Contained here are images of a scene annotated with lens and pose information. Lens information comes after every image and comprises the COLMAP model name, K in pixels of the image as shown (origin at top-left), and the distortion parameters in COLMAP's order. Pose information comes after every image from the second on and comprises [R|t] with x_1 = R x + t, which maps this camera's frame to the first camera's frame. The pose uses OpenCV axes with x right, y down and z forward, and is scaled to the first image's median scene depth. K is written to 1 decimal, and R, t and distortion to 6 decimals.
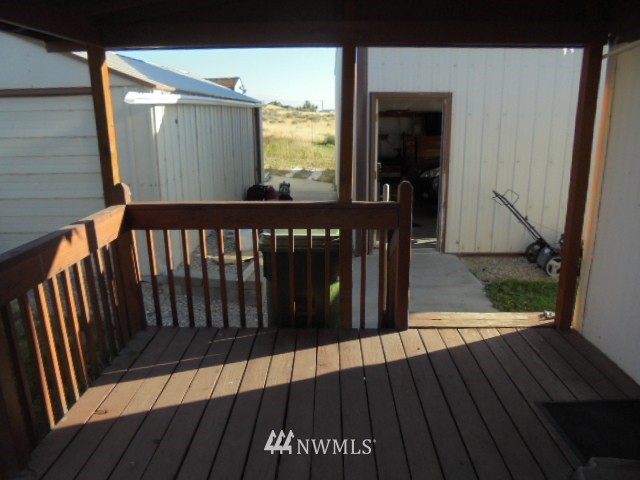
lens RADIAL K [[481.6, 0, 320.0], [0, 481.6, 240.0], [0, 0, 1]] dist [-0.129499, 0.112860]
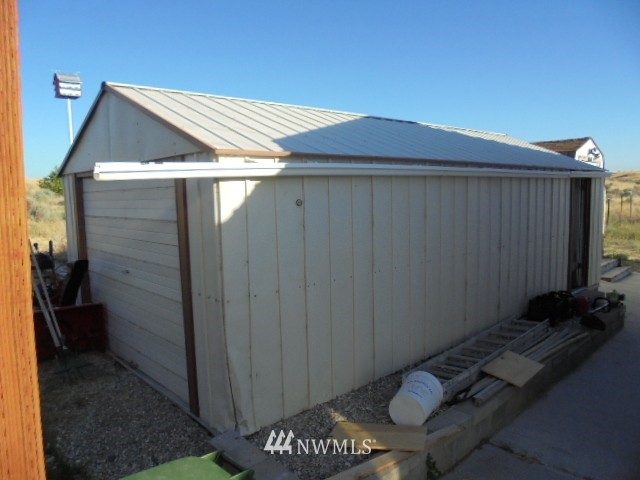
lens RADIAL K [[481.6, 0, 320.0], [0, 481.6, 240.0], [0, 0, 1]] dist [-0.129499, 0.112860]
pose [[0.702097, 0.072811, -0.708349, 0.173610], [-0.173049, 0.982384, -0.070543, -0.149863], [0.690735, 0.172107, 0.702328, 0.534195]]
